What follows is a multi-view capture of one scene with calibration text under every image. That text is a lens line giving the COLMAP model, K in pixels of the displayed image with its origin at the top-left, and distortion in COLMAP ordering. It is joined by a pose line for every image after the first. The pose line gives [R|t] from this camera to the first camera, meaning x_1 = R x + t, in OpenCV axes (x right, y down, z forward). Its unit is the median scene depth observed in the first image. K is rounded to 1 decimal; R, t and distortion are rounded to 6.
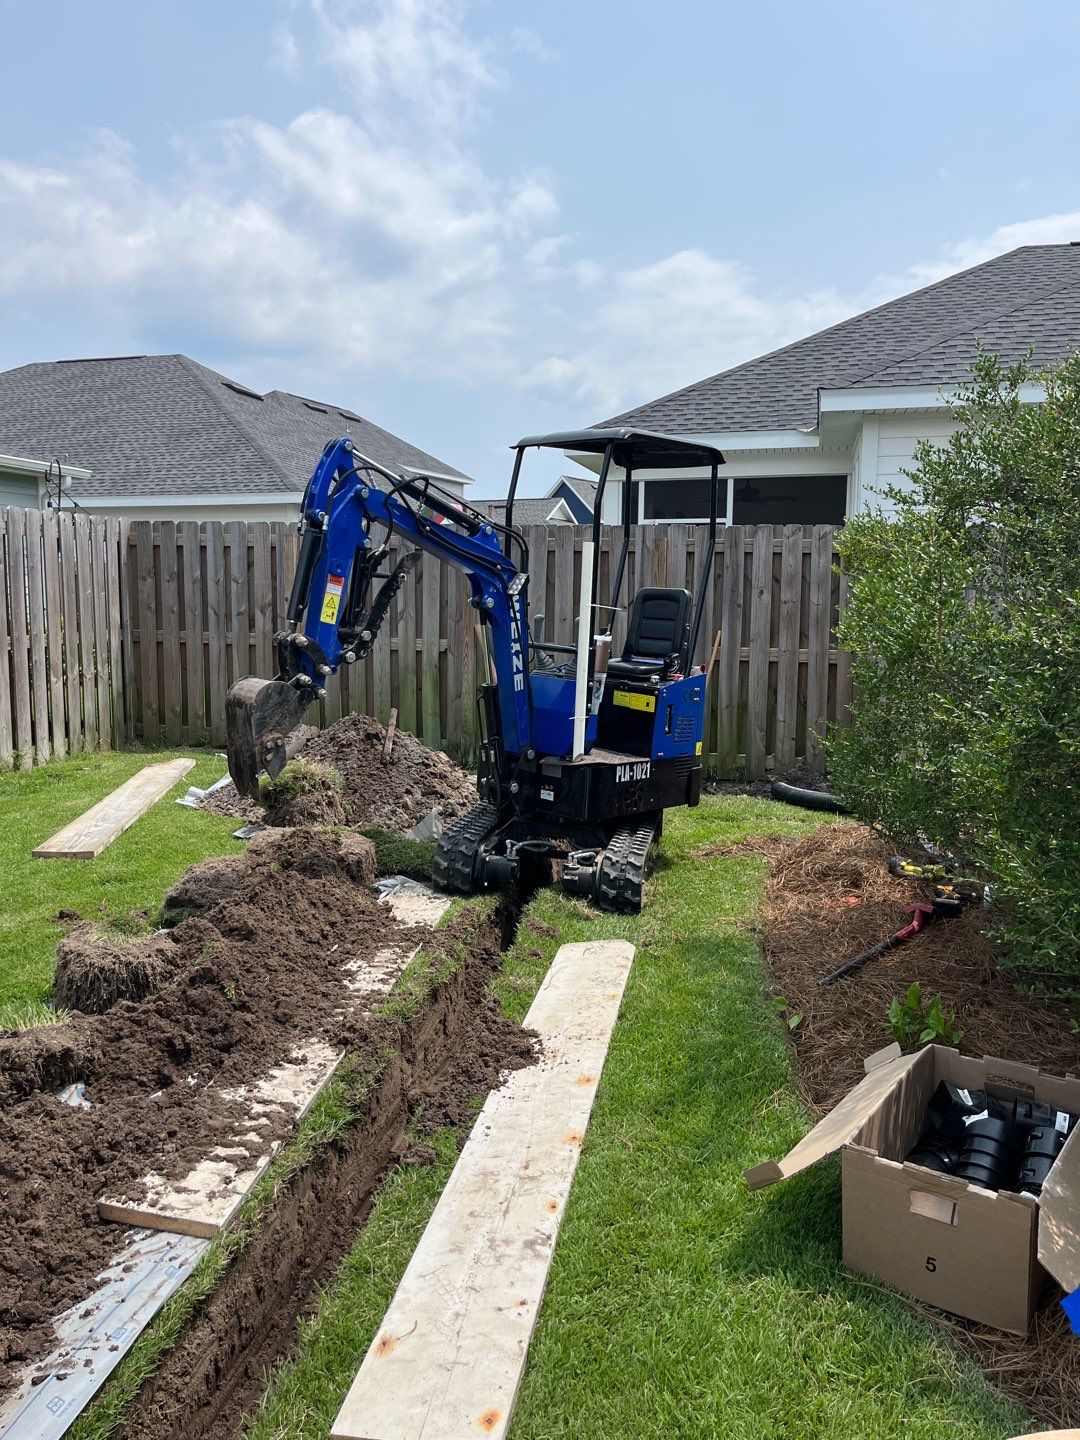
lens RADIAL K [[1079.6, 0, 528.5], [0, 1079.6, 700.8], [0, 0, 1]] dist [0.069477, -0.101993]
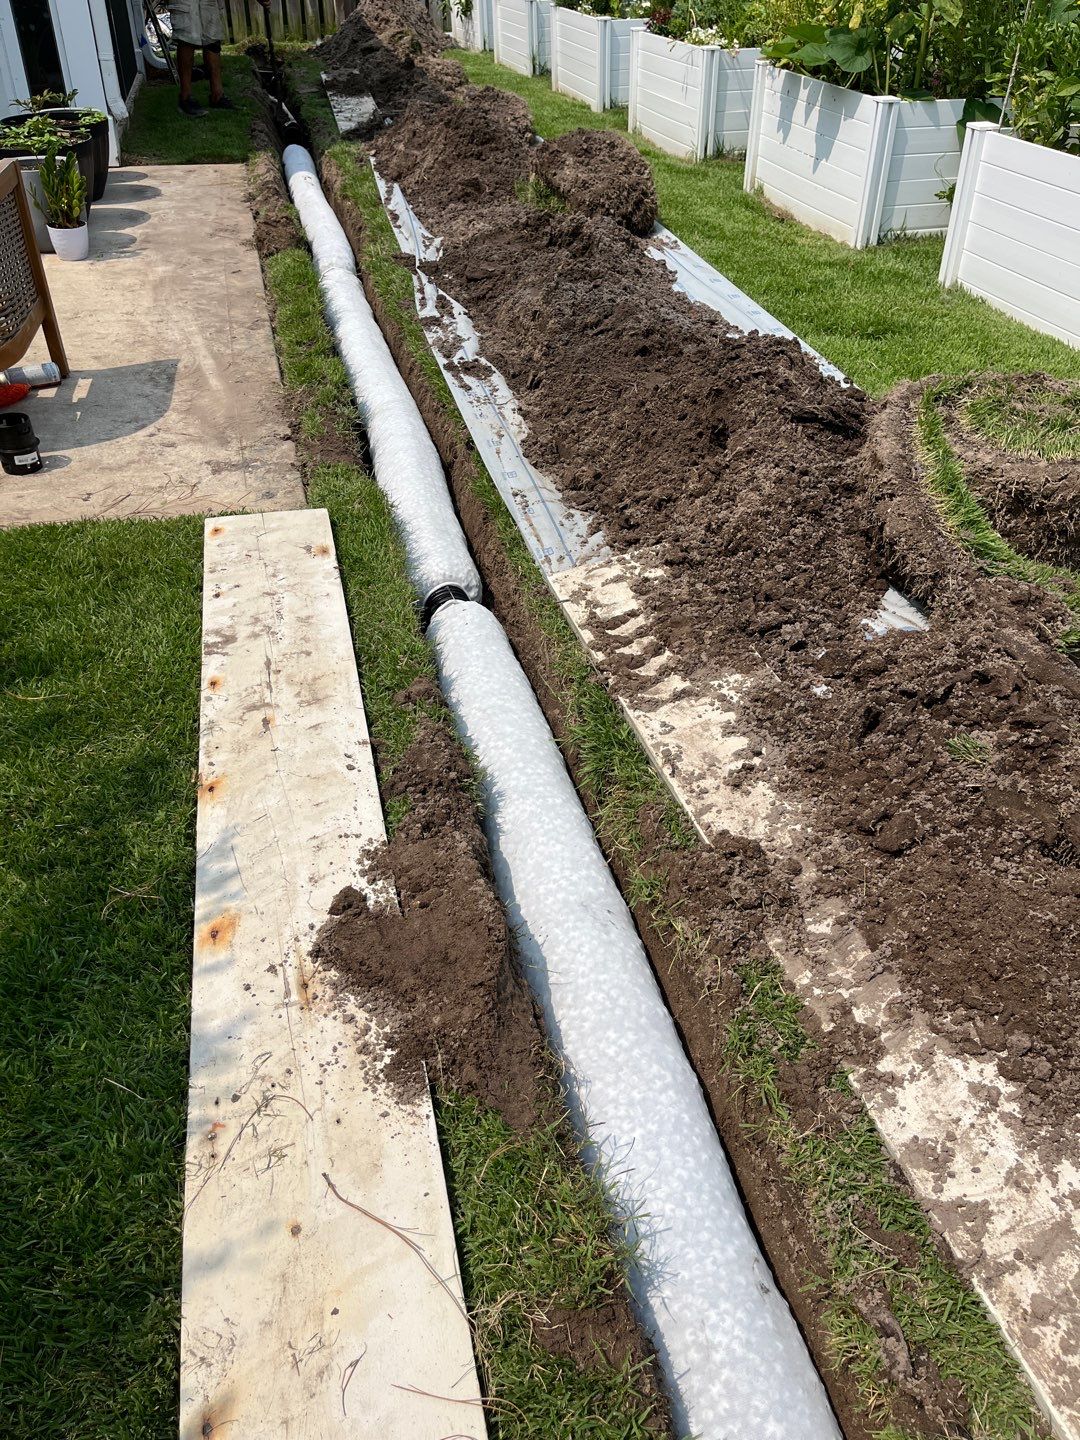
lens RADIAL K [[1079.6, 0, 545.8], [0, 1079.6, 714.8], [0, 0, 1]] dist [0.069477, -0.101993]
pose [[-0.910086, 0.235884, -0.340737, 0.026360], [-0.057467, 0.742429, 0.667456, -0.025827], [0.410415, 0.627023, -0.662119, 0.545934]]
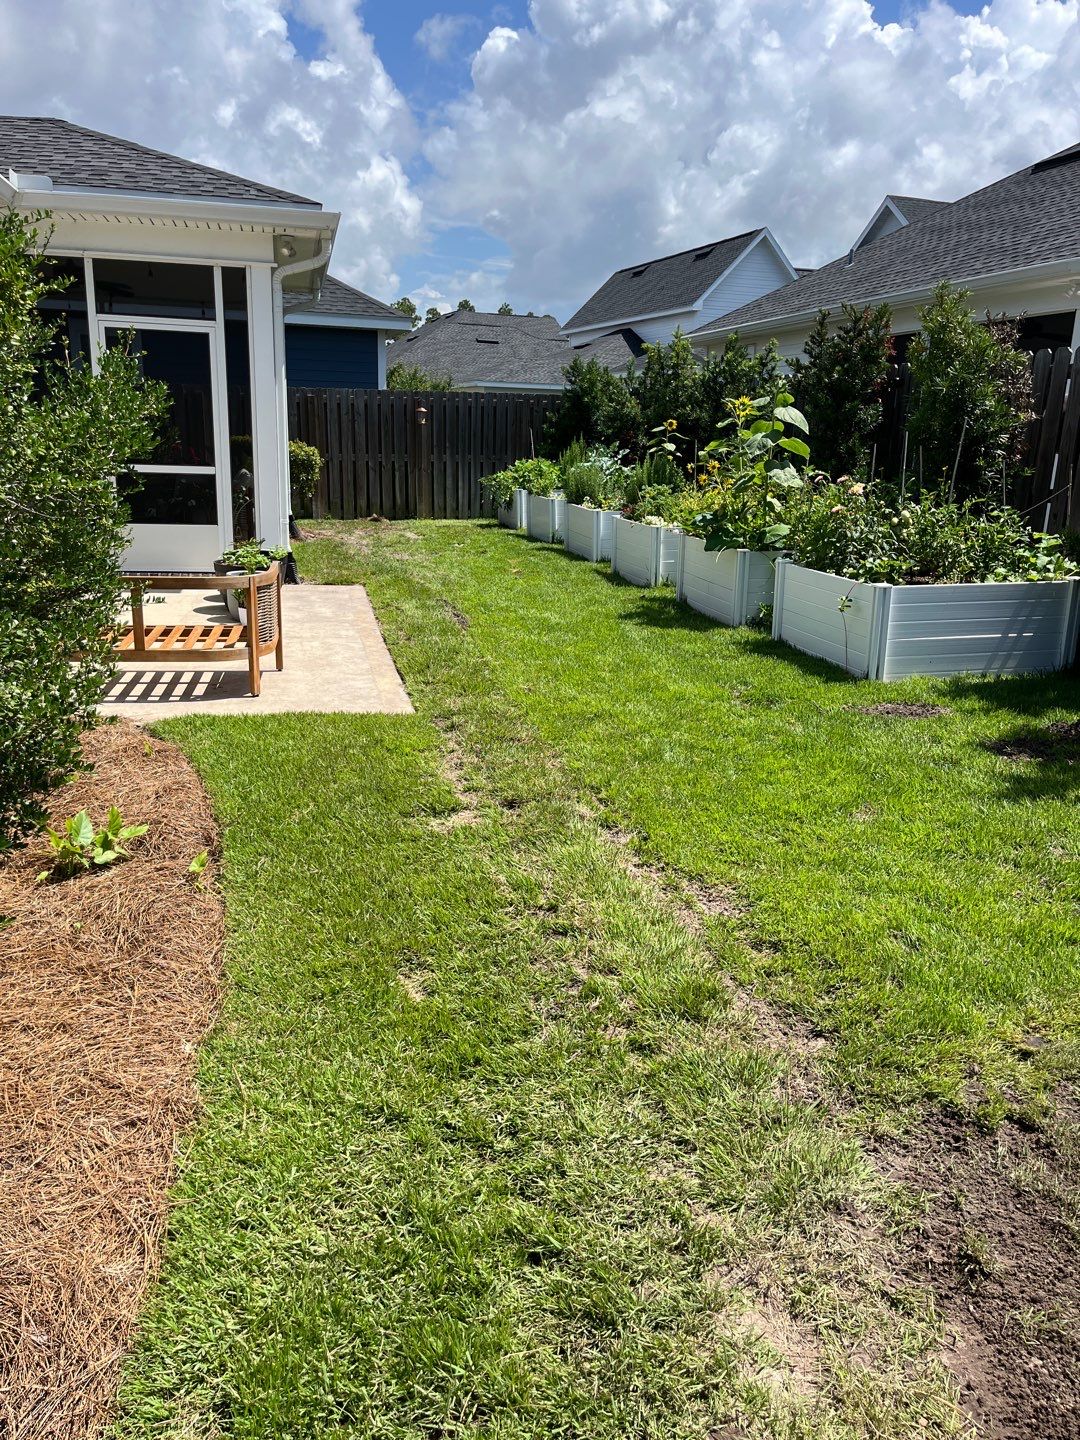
lens RADIAL K [[1079.6, 0, 541.7], [0, 1079.6, 708.4], [0, 0, 1]] dist [0.069477, -0.101993]
pose [[-0.921417, 0.063176, -0.383406, 0.160040], [-0.076211, 0.938149, 0.337739, -0.081827], [0.381029, 0.340418, -0.859612, 0.877807]]
